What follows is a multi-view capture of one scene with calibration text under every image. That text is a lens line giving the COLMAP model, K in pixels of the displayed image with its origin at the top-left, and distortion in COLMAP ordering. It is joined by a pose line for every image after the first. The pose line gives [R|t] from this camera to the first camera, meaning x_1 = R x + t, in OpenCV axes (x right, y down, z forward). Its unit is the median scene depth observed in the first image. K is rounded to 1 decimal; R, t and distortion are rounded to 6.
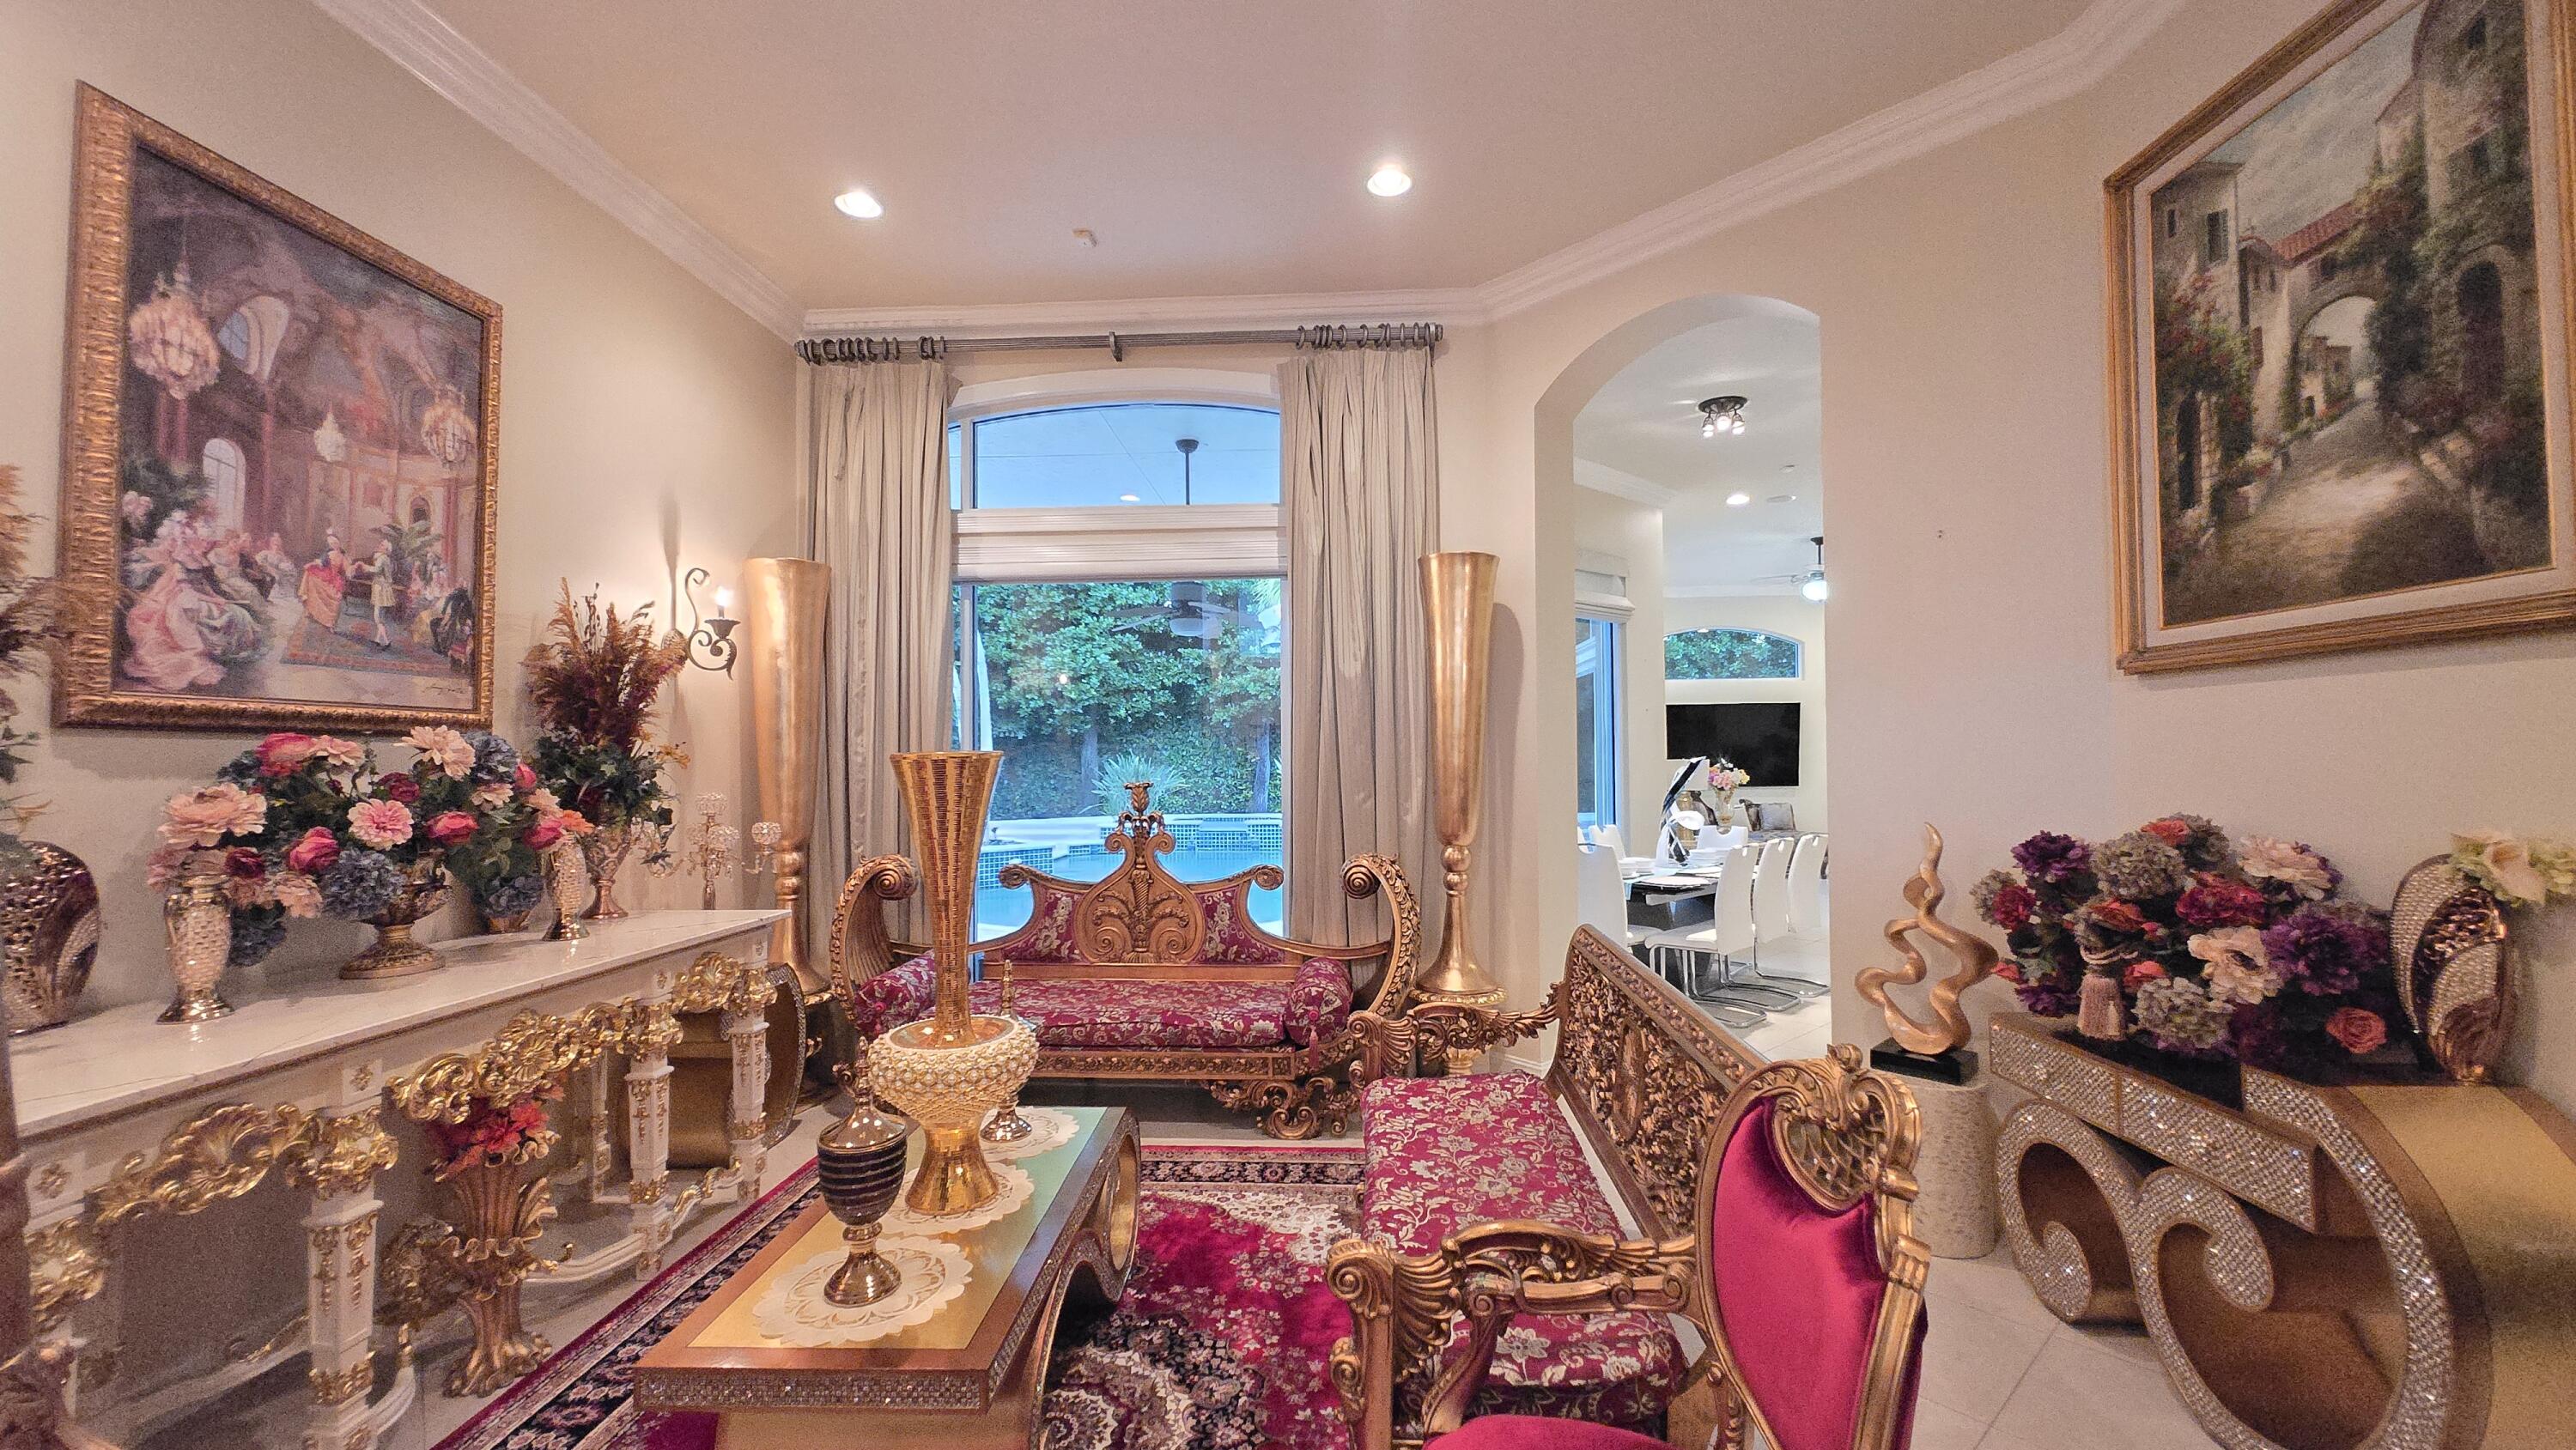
lens RADIAL K [[984.8, 0, 1303.3], [0, 984.8, 736.3], [0, 0, 1]] dist [0.000409, -0.000294]
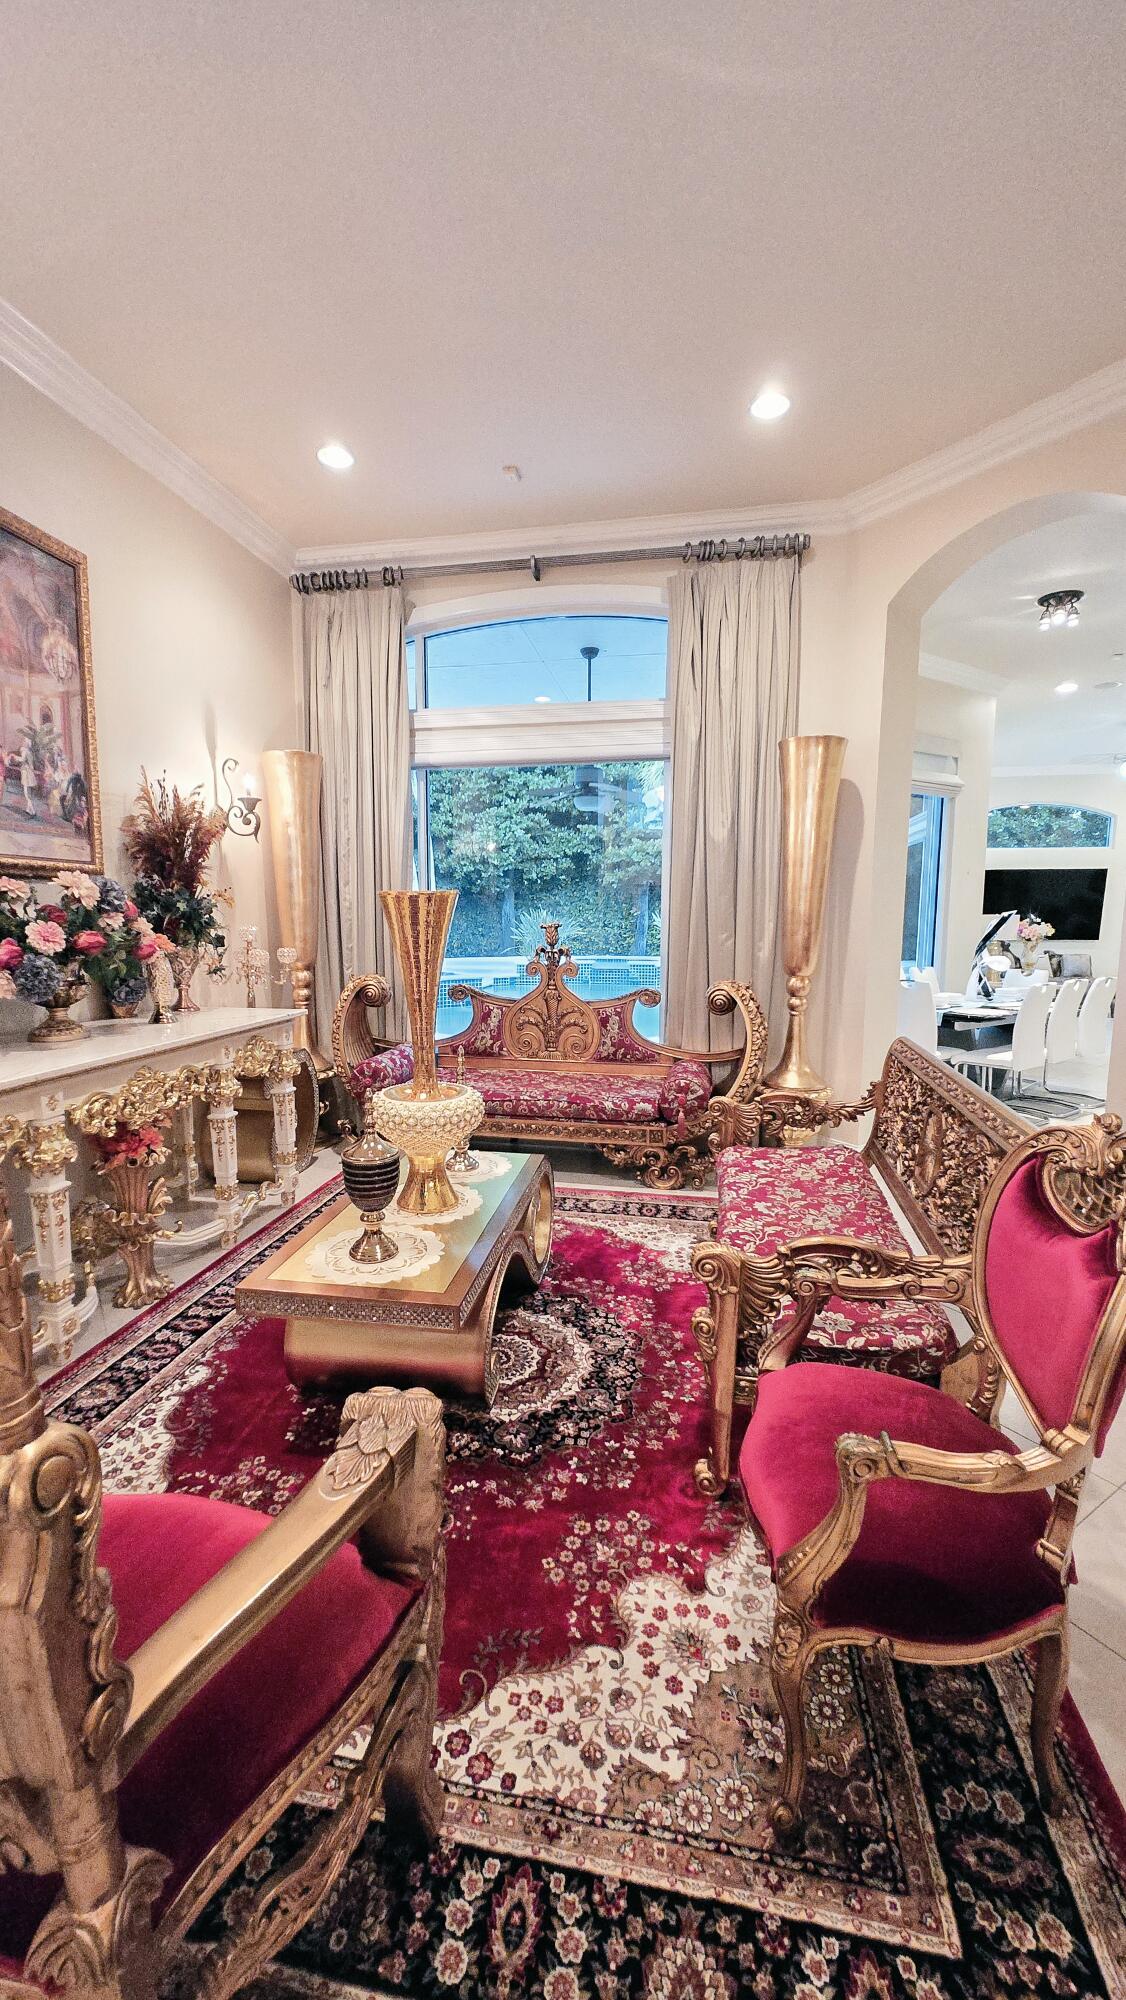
lens RADIAL K [[771.9, 0, 567.8], [0, 771.9, 1007.2], [0, 0, 1]] dist [0.004086, 0.000000]
pose [[0.990664, 0.028059, -0.133407, -0.008497], [-0.008959, 0.989874, 0.141667, 0.016995], [0.136031, -0.139149, 0.980884, -0.030363]]
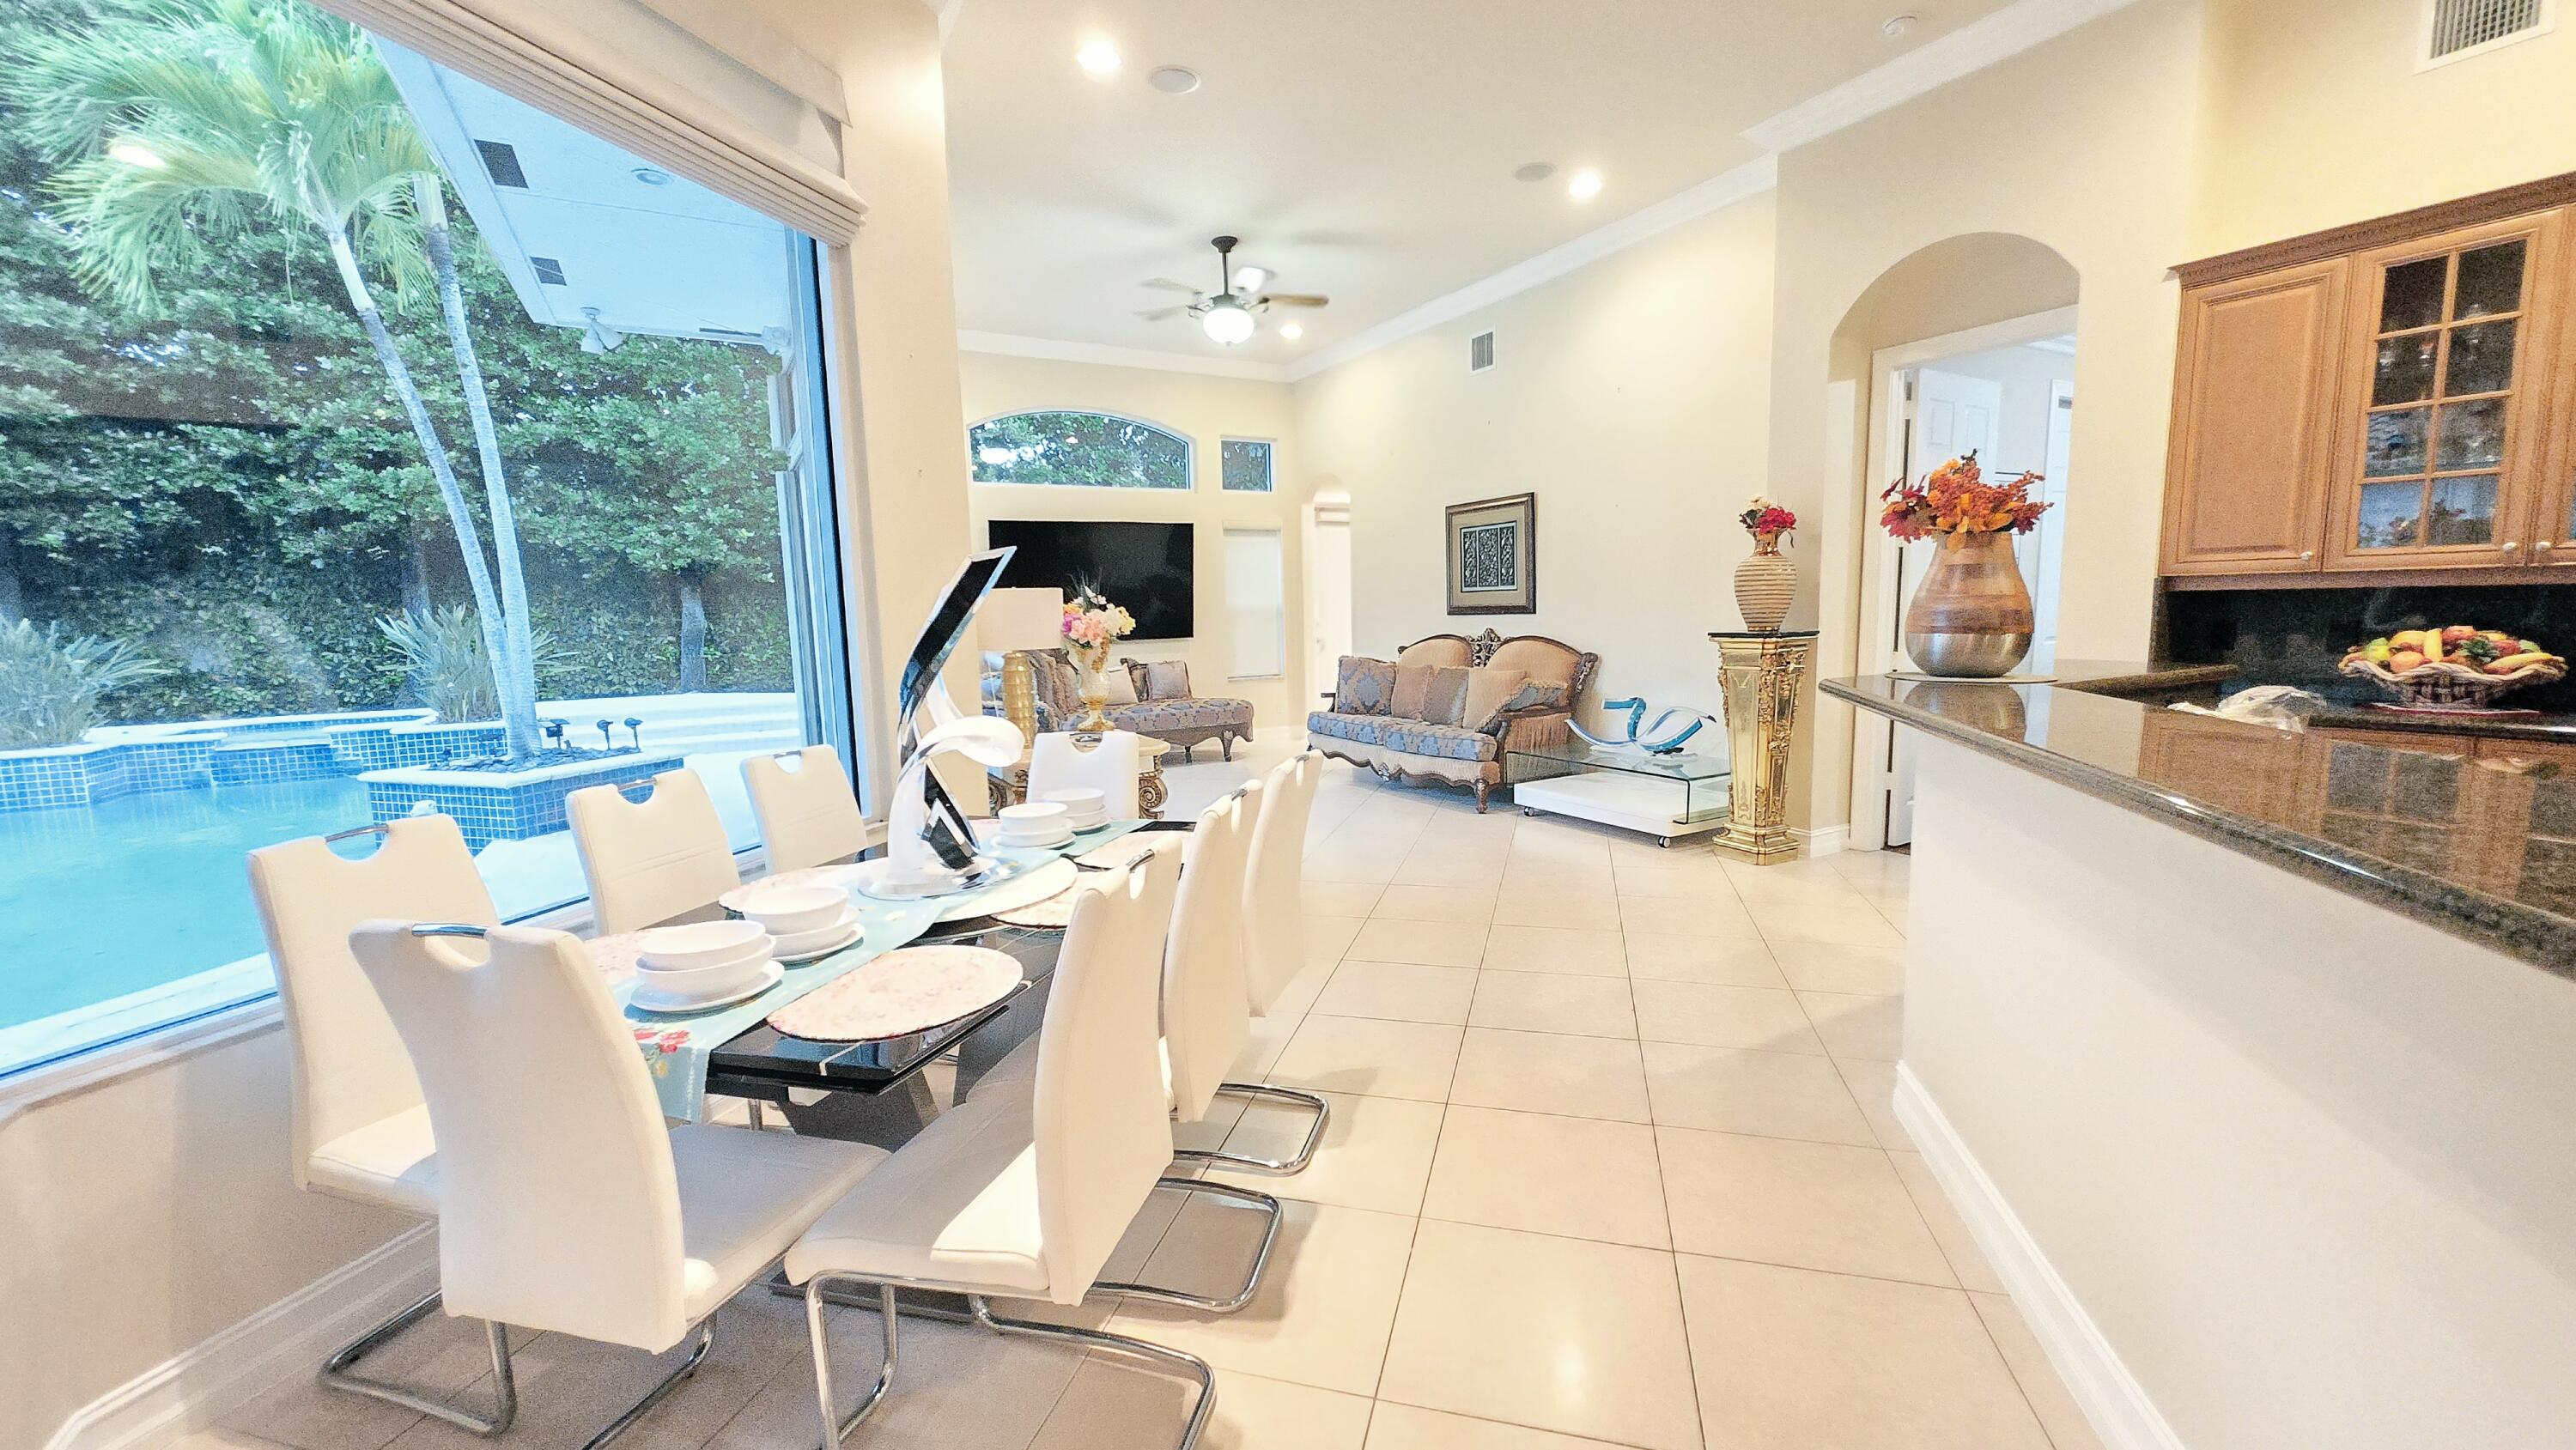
lens RADIAL K [[1007.9, 0, 1285.7], [0, 1007.9, 736.9], [0, 0, 1]] dist [-0.000181, 0.000258]
pose [[0.840571, -0.086173, 0.534803, 0.607947], [0.008182, 0.989173, 0.146526, 0.057405], [-0.541639, -0.118790, 0.832175, 1.315608]]
